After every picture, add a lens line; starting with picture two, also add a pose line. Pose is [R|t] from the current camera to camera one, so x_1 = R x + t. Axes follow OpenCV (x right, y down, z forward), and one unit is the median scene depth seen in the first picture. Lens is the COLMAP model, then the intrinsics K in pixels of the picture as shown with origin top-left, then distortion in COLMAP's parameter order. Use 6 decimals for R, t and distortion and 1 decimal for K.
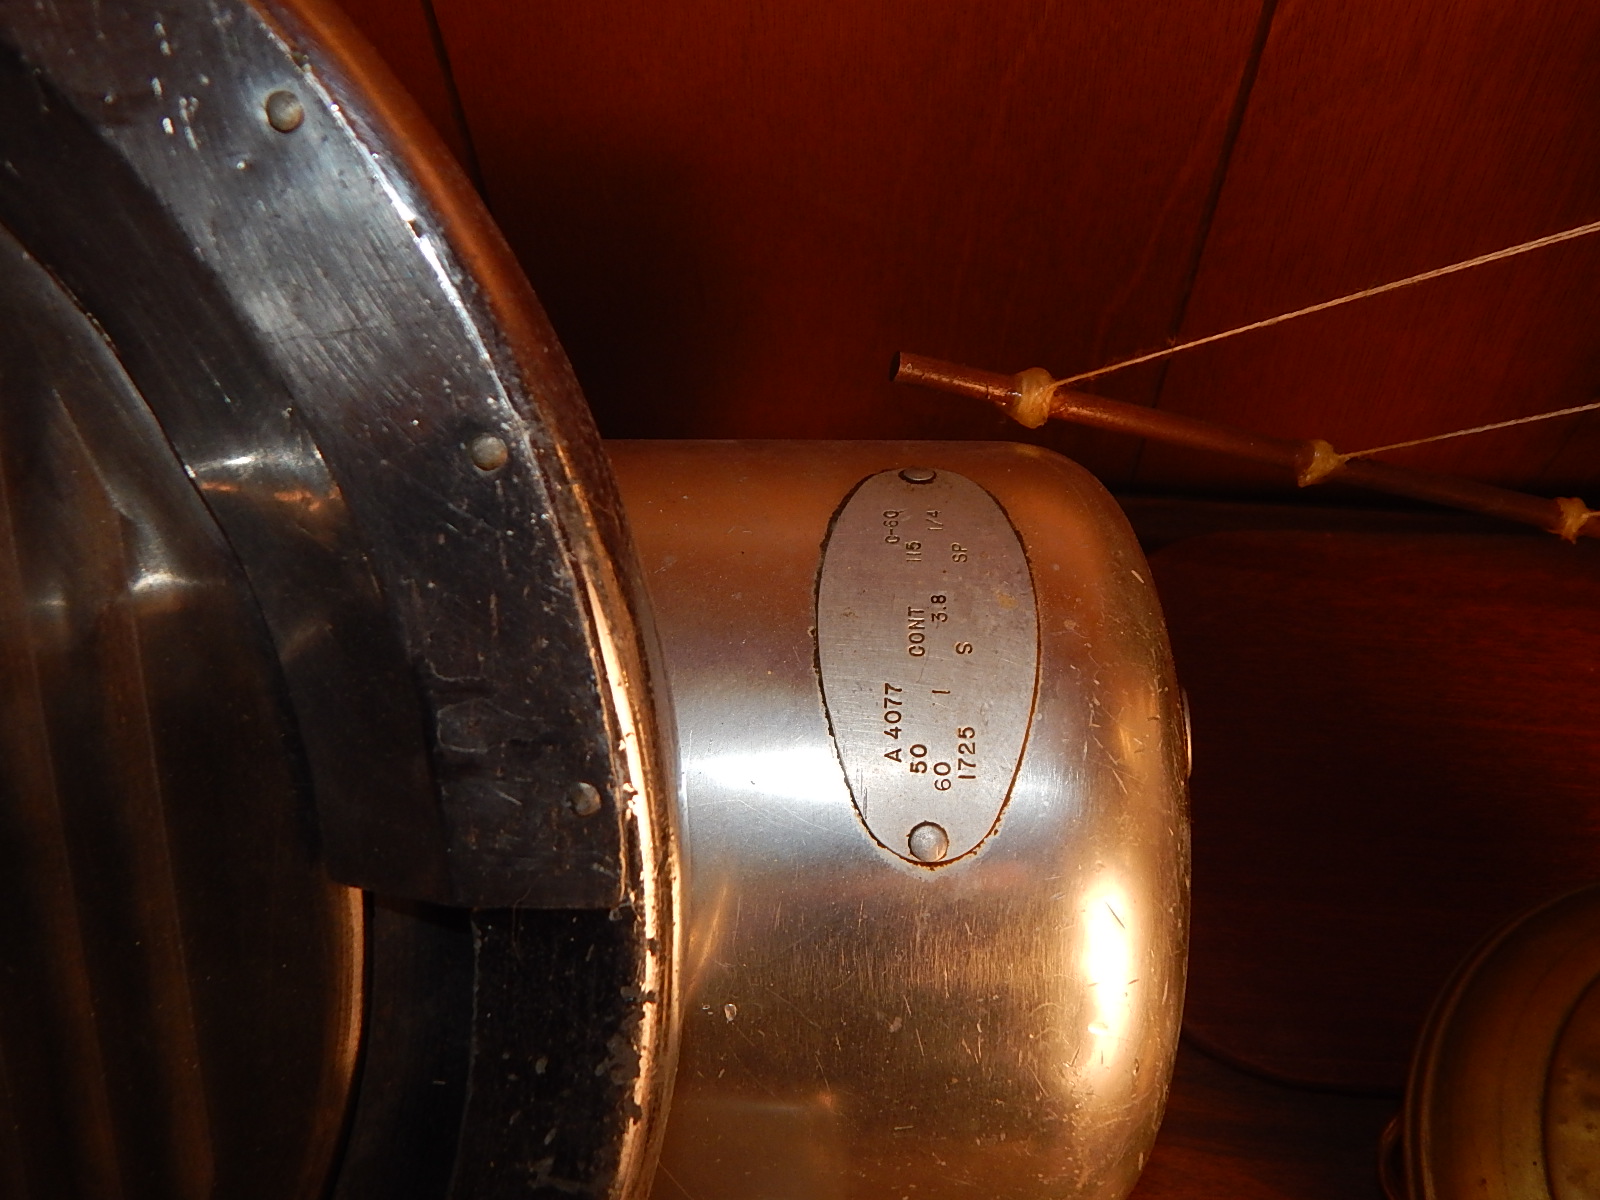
lens RADIAL K [[1326.8, 0, 798.0], [0, 1326.8, 603.4], [0, 0, 1]] dist [0.013503, -0.036185]
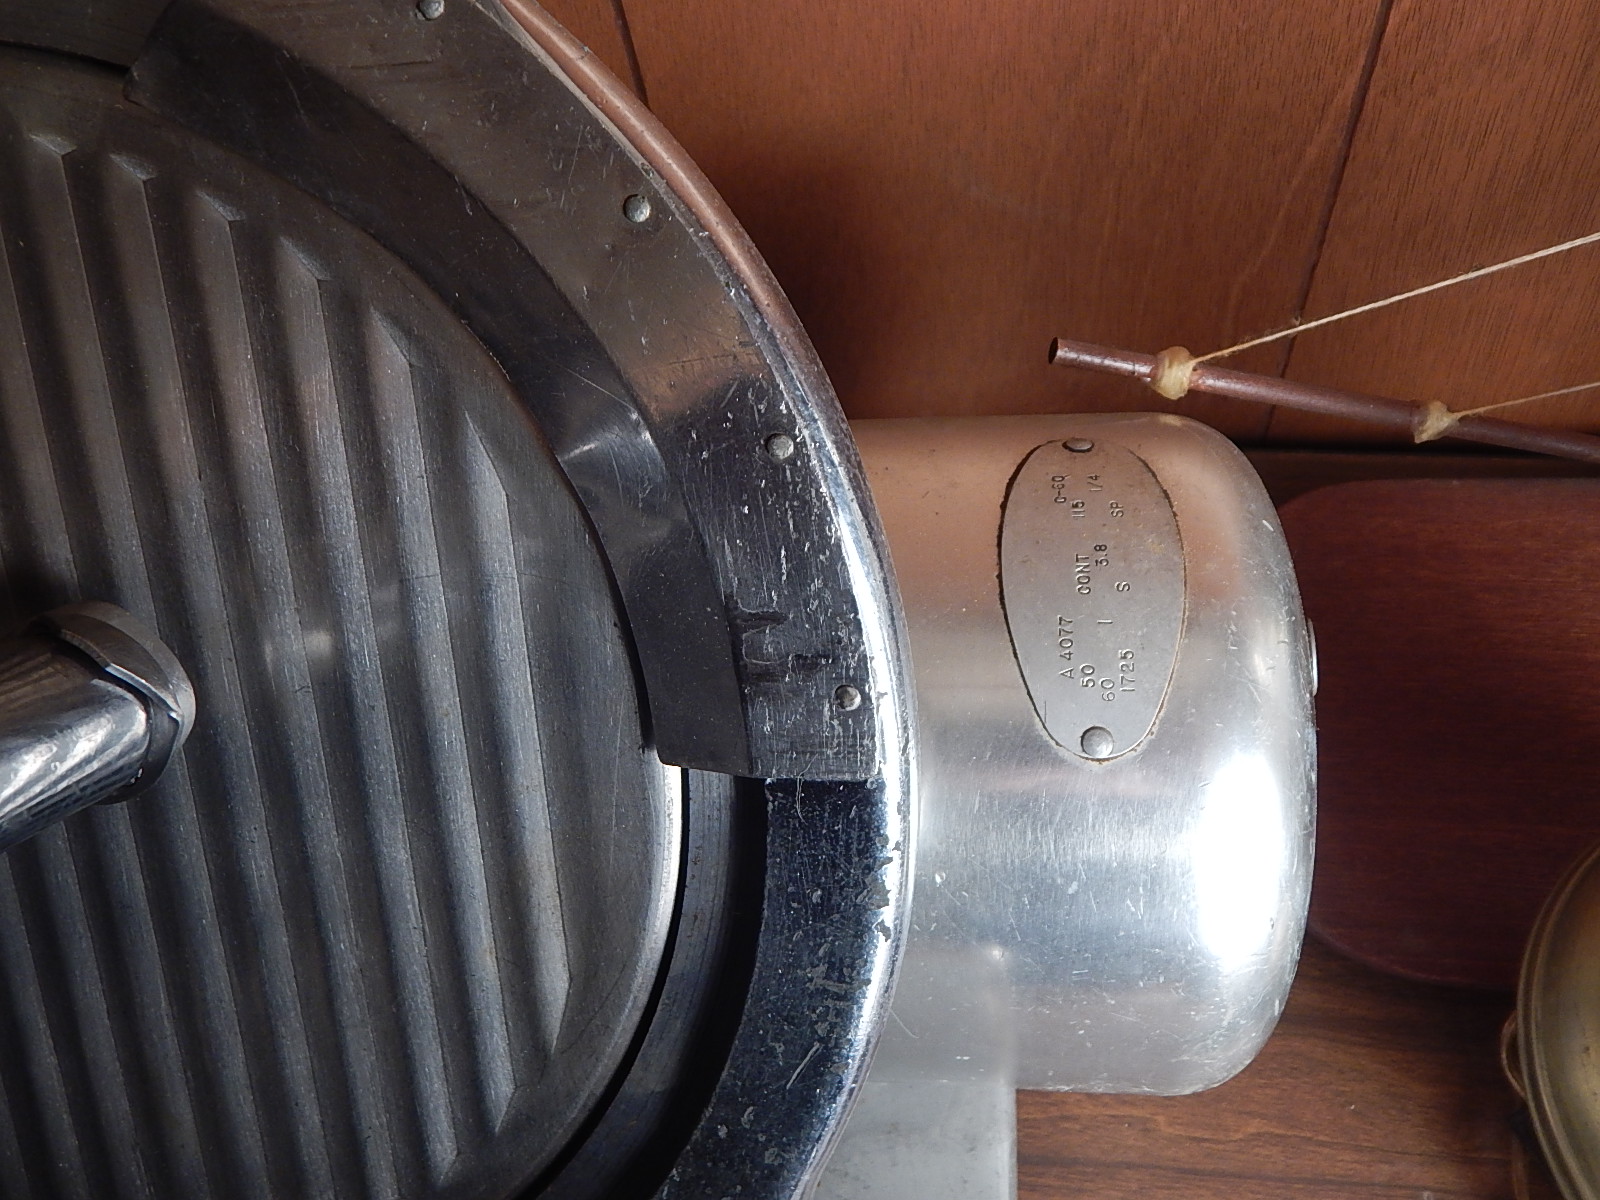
lens RADIAL K [[1326.8, 0, 801.4], [0, 1326.8, 592.5], [0, 0, 1]] dist [0.013503, -0.036185]
pose [[0.995485, -0.018407, -0.093121, -0.057483], [0.020473, 0.999564, 0.021272, 0.006657], [0.092689, -0.023083, 0.995428, -0.254170]]
